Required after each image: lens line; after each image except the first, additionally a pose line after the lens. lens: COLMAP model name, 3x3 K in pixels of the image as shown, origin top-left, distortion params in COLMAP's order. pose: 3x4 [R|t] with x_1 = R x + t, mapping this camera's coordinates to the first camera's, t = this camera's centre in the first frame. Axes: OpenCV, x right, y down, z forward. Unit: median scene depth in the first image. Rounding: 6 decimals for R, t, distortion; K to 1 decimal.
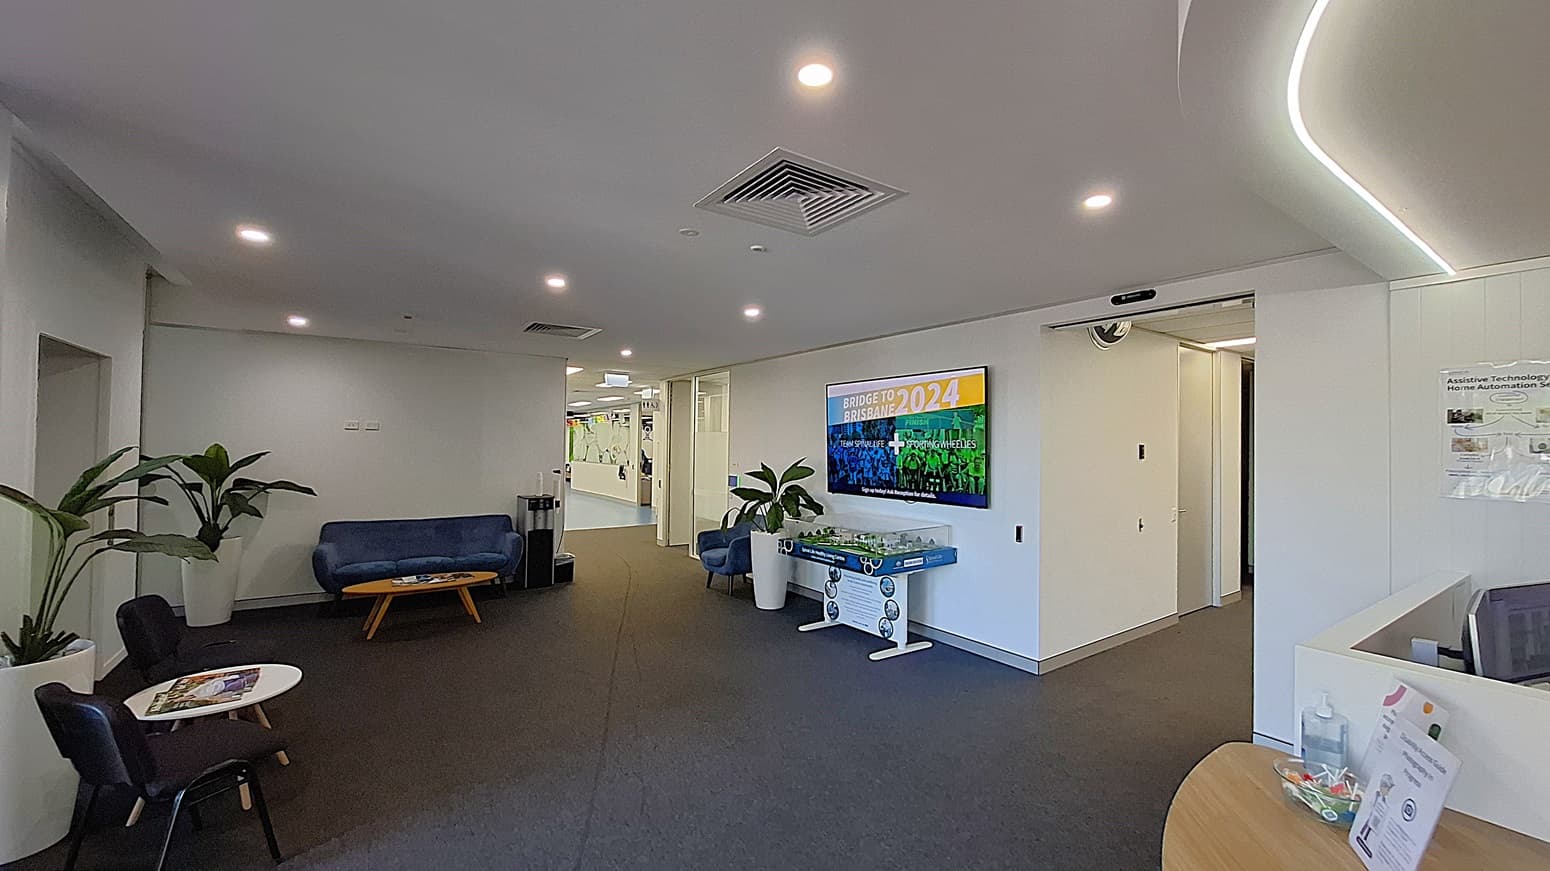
lens RADIAL K [[611.9, 0, 779.0], [0, 611.9, 434.5], [0, 0, 1]] dist [0.000628, 0.000042]
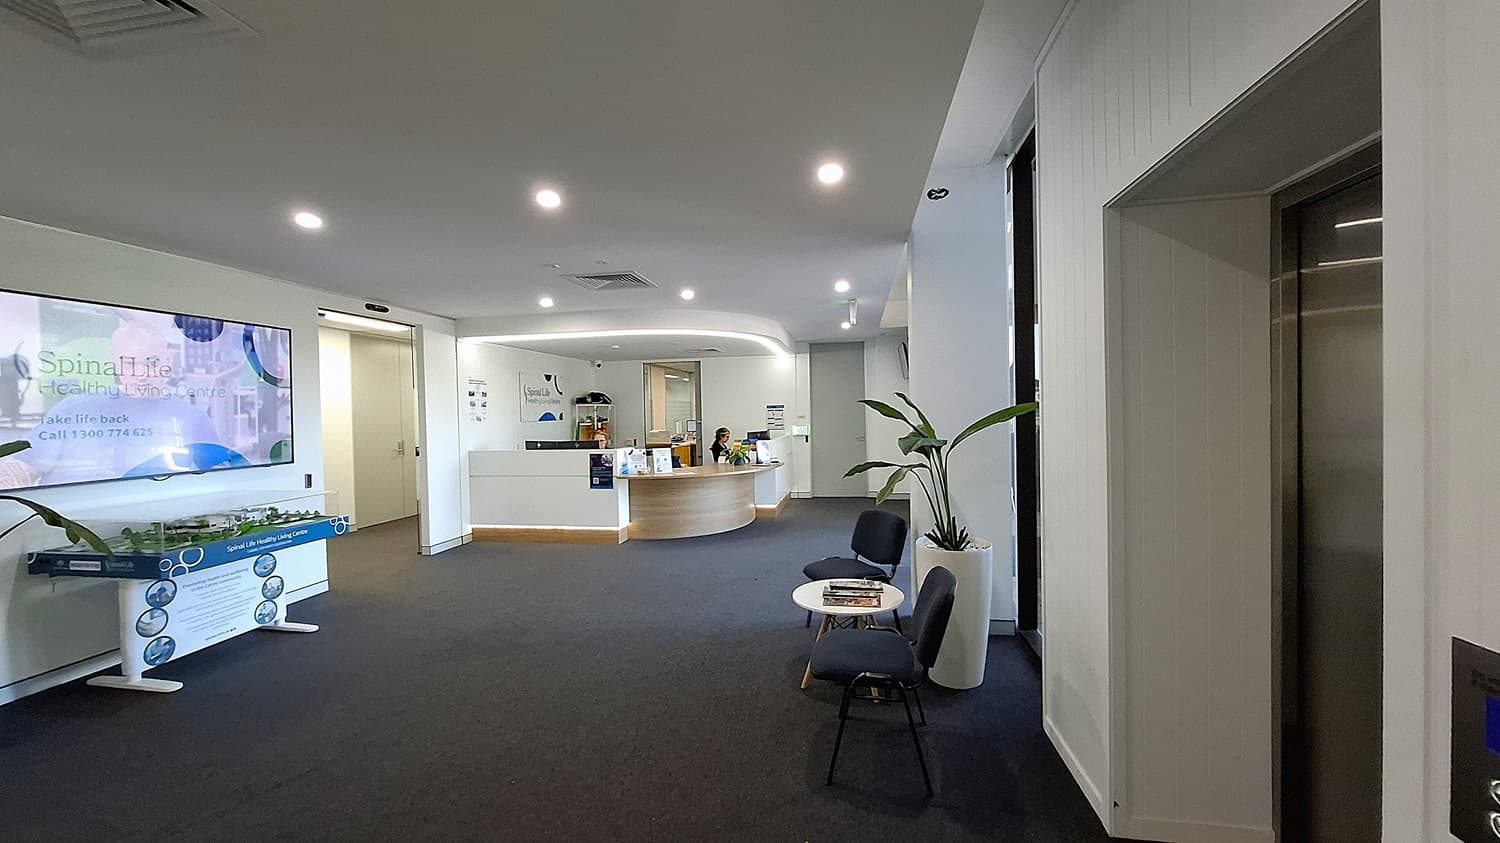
lens RADIAL K [[592.1, 0, 750.1], [0, 592.1, 420.6], [0, 0, 1]] dist [0.000628, 0.000042]
pose [[-0.706564, -0.010125, 0.707577, -0.913534], [-0.002407, 0.999926, 0.011905, 0.031846], [-0.707645, 0.006708, -0.706536, 1.114926]]
